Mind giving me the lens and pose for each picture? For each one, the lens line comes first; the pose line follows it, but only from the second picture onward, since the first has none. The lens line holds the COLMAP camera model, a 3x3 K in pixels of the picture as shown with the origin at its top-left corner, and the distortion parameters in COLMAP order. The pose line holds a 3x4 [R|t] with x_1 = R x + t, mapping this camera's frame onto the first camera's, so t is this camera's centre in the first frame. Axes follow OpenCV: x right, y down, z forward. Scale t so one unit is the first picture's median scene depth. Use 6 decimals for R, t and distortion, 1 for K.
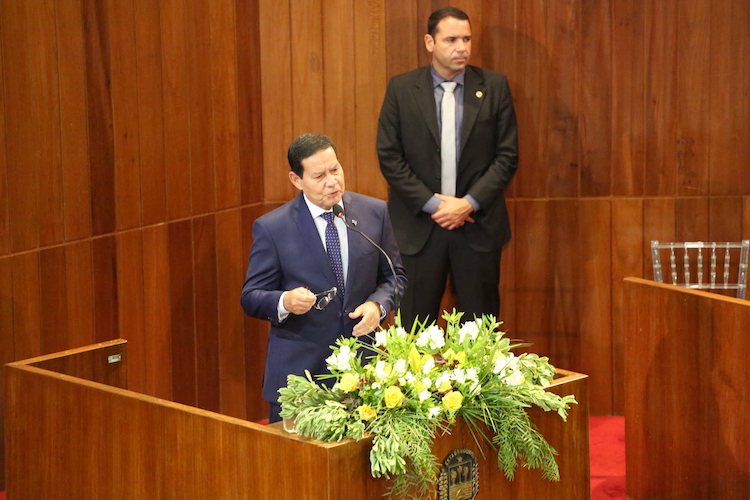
lens RADIAL K [[4329.6, 0, 375.9], [0, 4329.6, 248.4], [0, 0, 1]] dist [2.685776, 0.000000]
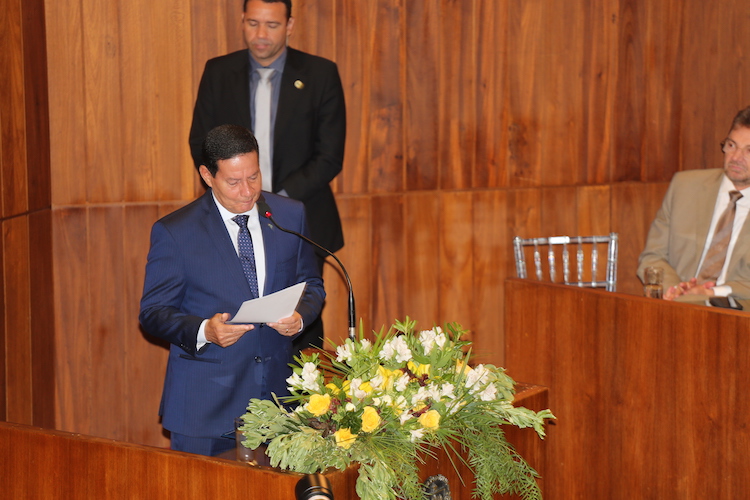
lens RADIAL K [[4329.6, 0, 378.1], [0, 4329.6, 250.4], [0, 0, 1]] dist [2.685776, 0.000000]
pose [[0.979217, -0.031618, 0.200335, -0.150230], [0.032453, 0.999473, -0.000888, 0.000997], [-0.200201, 0.007371, 0.979727, 0.127507]]
